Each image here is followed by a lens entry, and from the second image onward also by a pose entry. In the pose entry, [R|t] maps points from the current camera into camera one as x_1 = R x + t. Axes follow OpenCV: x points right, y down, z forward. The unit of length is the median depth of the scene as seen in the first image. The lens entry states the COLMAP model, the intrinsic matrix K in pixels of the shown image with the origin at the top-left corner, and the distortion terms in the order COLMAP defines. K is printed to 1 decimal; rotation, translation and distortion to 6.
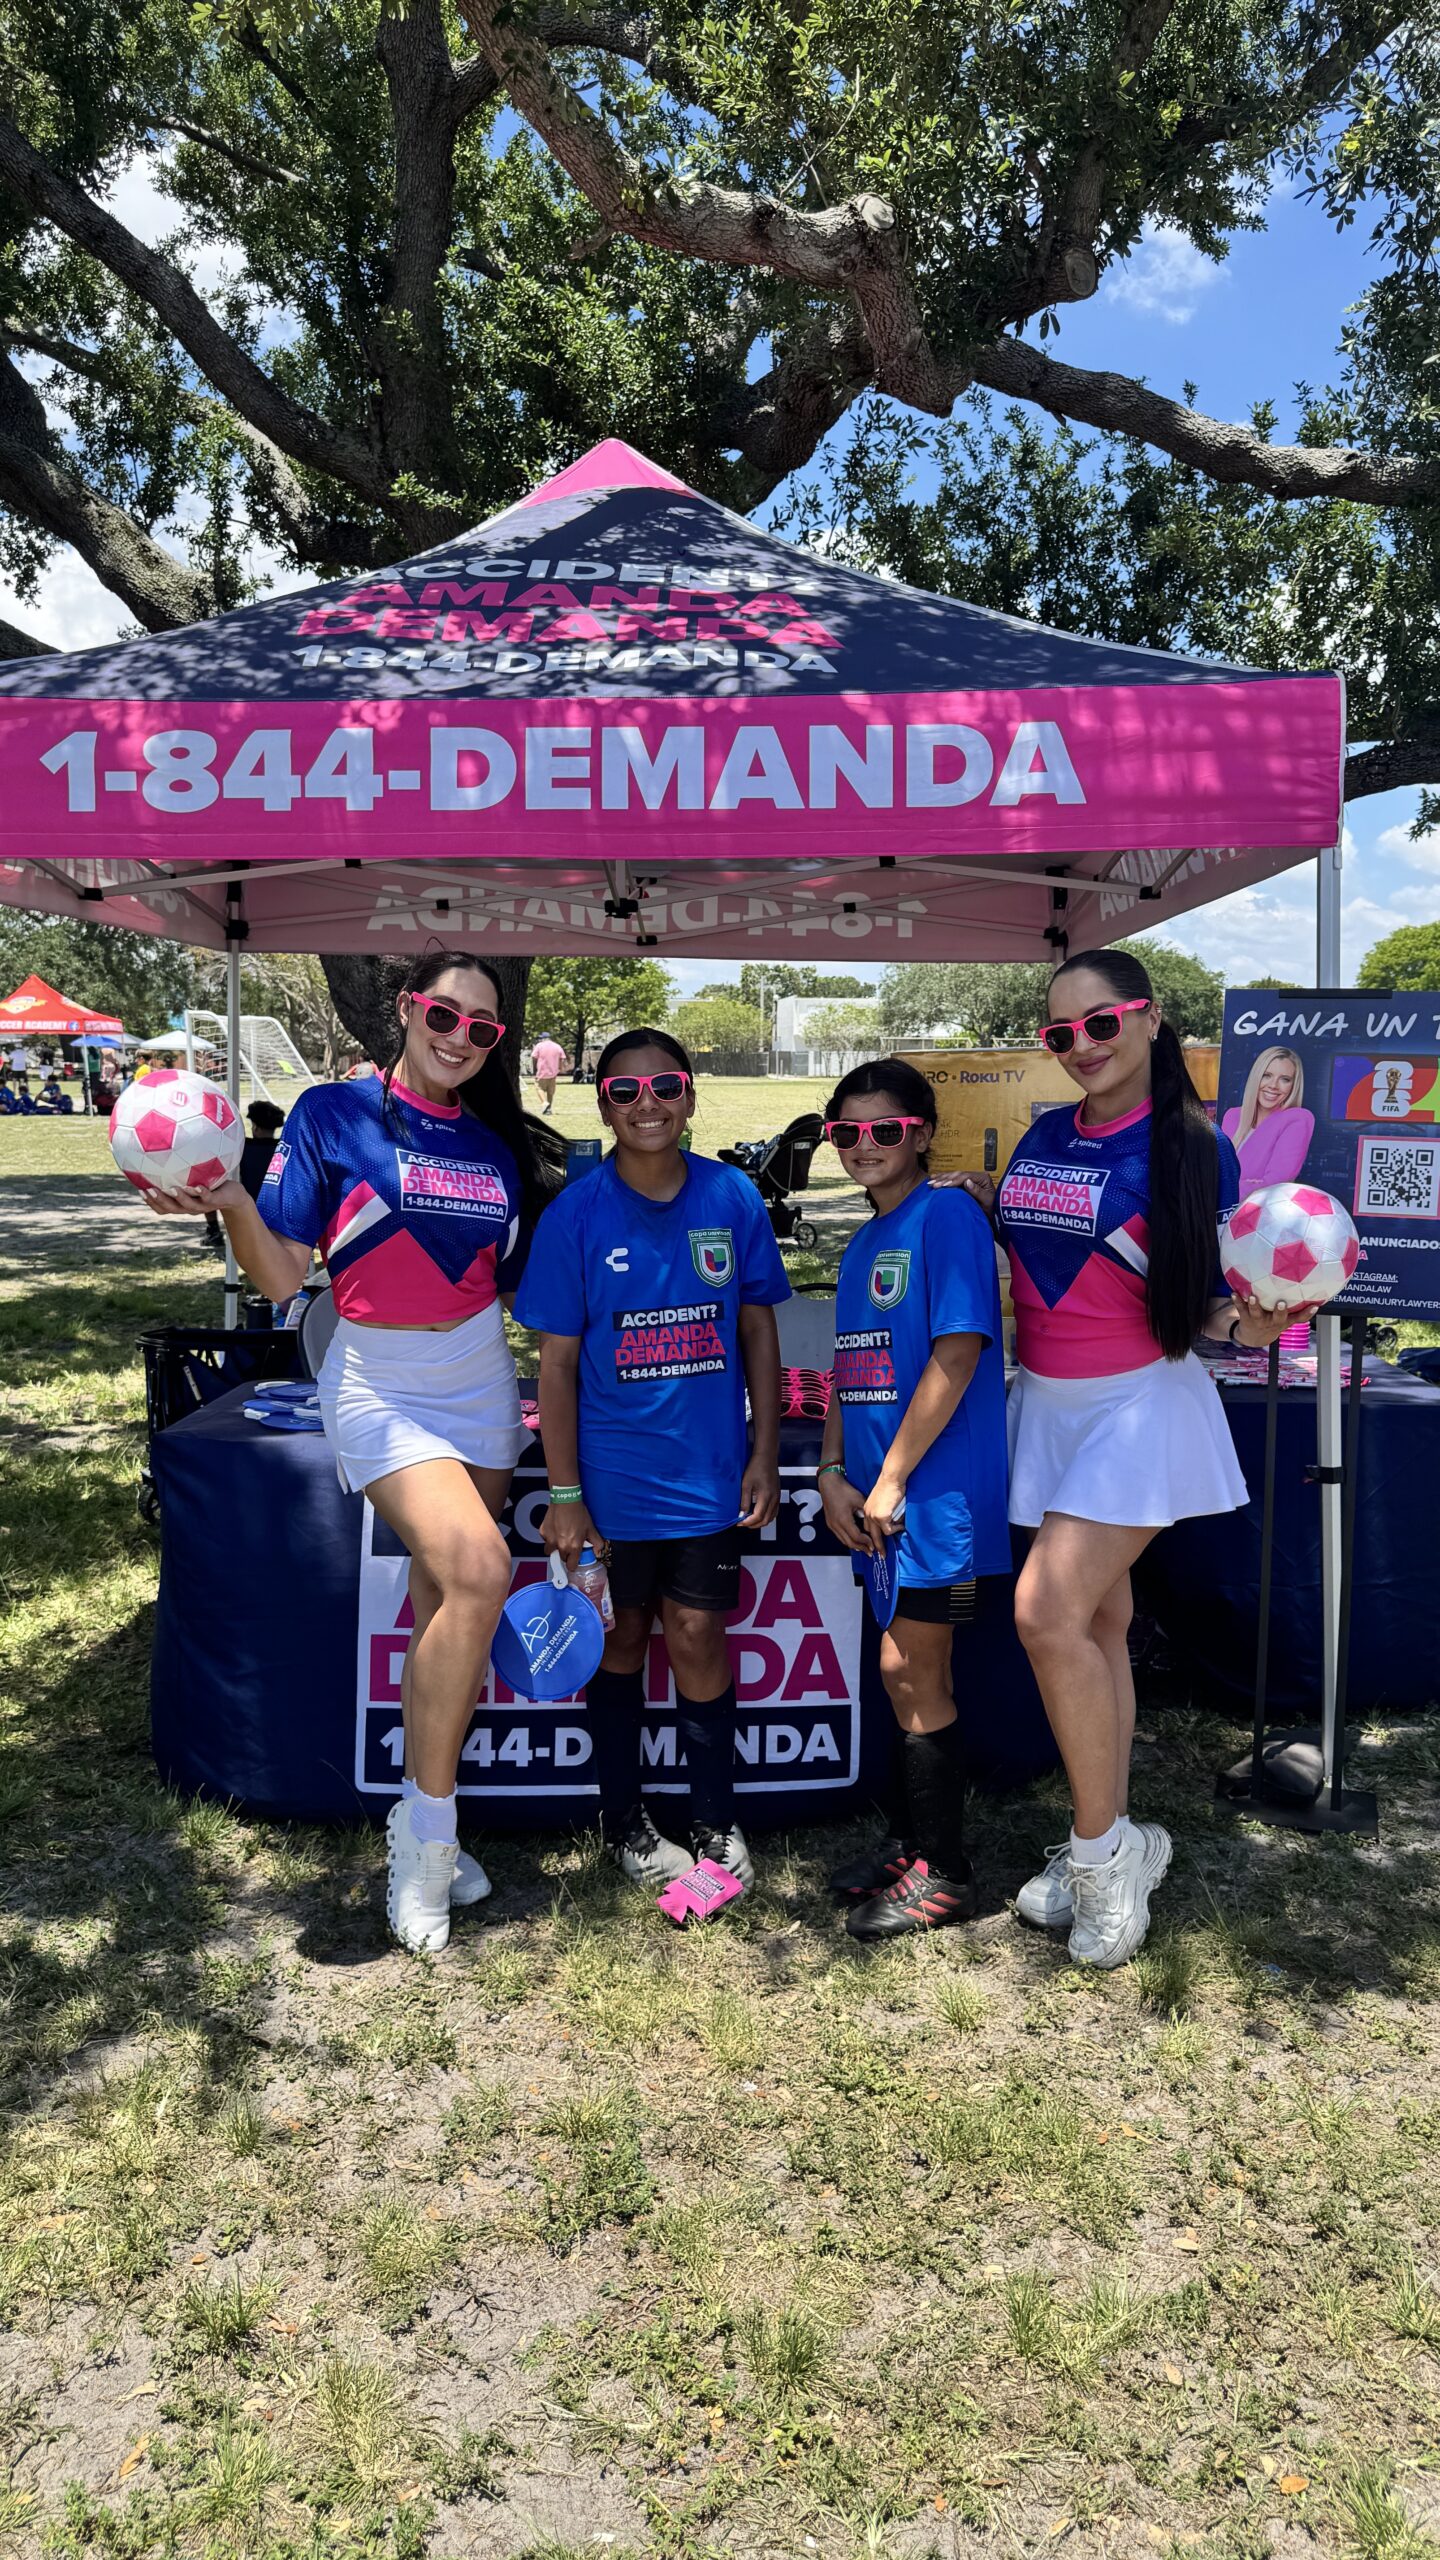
lens RADIAL K [[1893.0, 0, 731.2], [0, 1893.0, 1286.5], [0, 0, 1]] dist [0.042903, -0.076291]
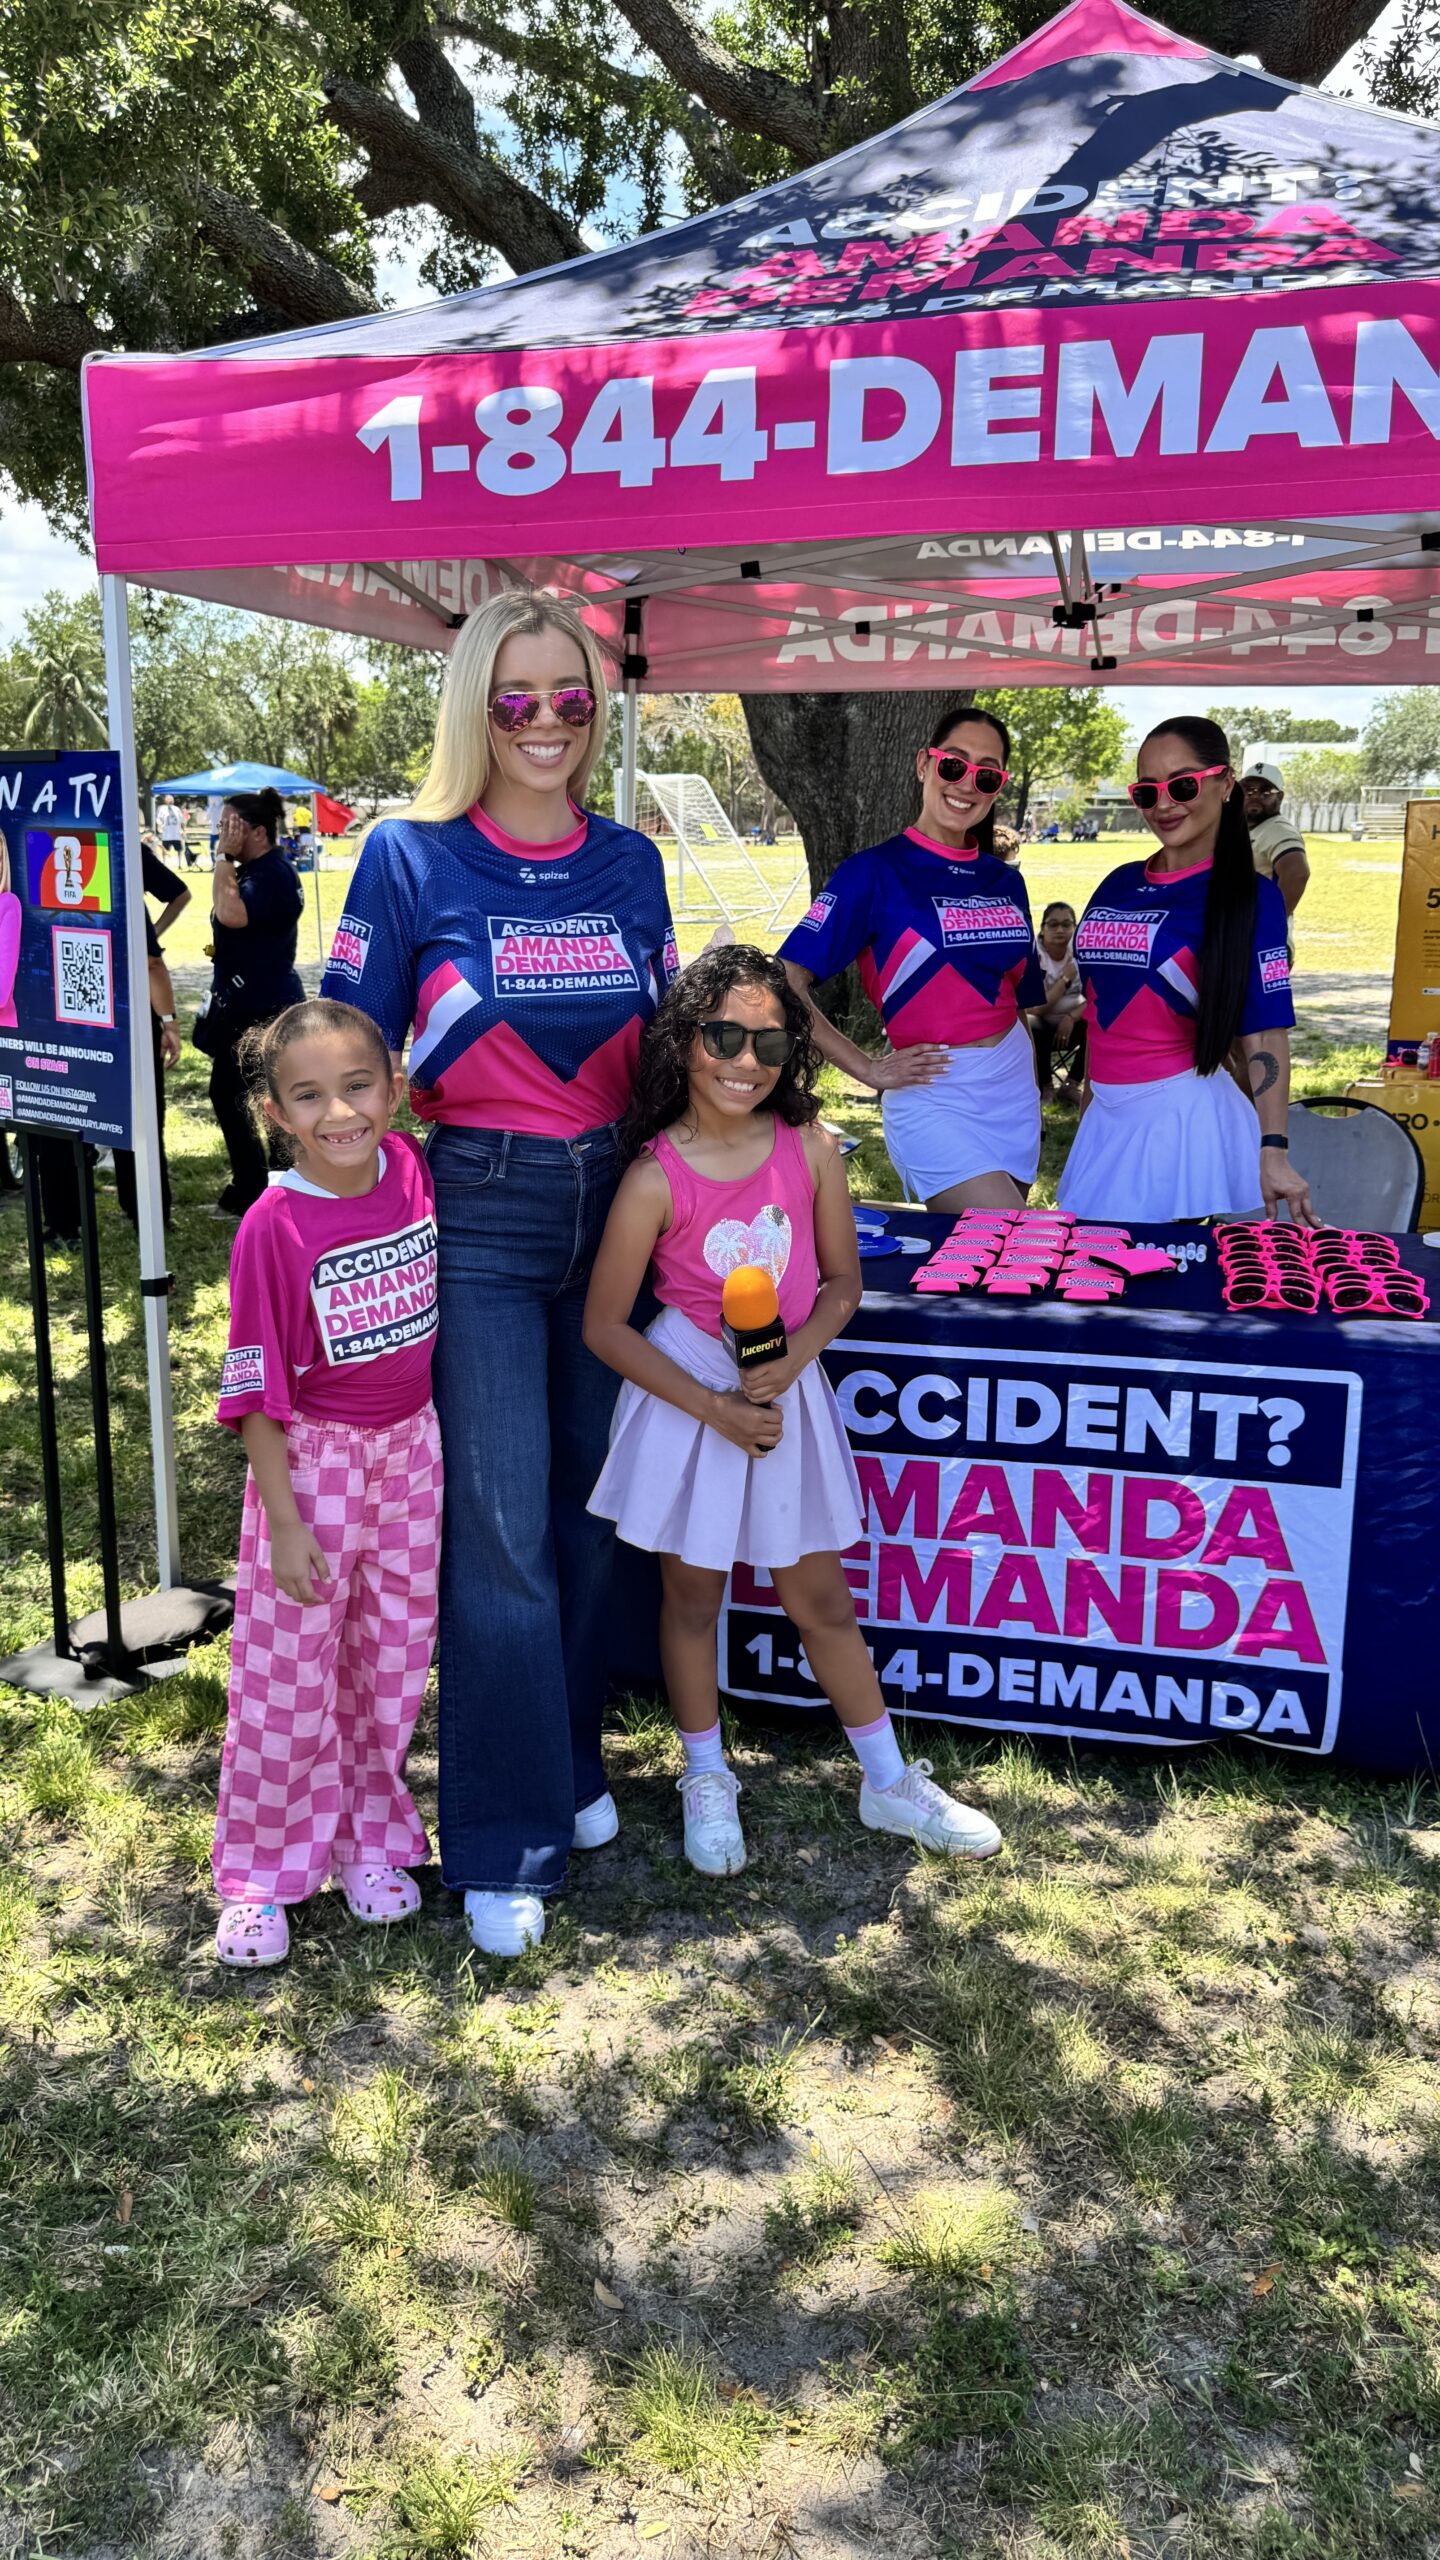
lens RADIAL K [[1893.0, 0, 696.8], [0, 1893.0, 1272.0], [0, 0, 1]] dist [0.042903, -0.076291]
pose [[0.969892, 0.053347, -0.237620, -0.005689], [-0.025184, 0.992452, 0.120020, -0.013492], [0.242229, -0.110422, 0.963915, 0.121405]]
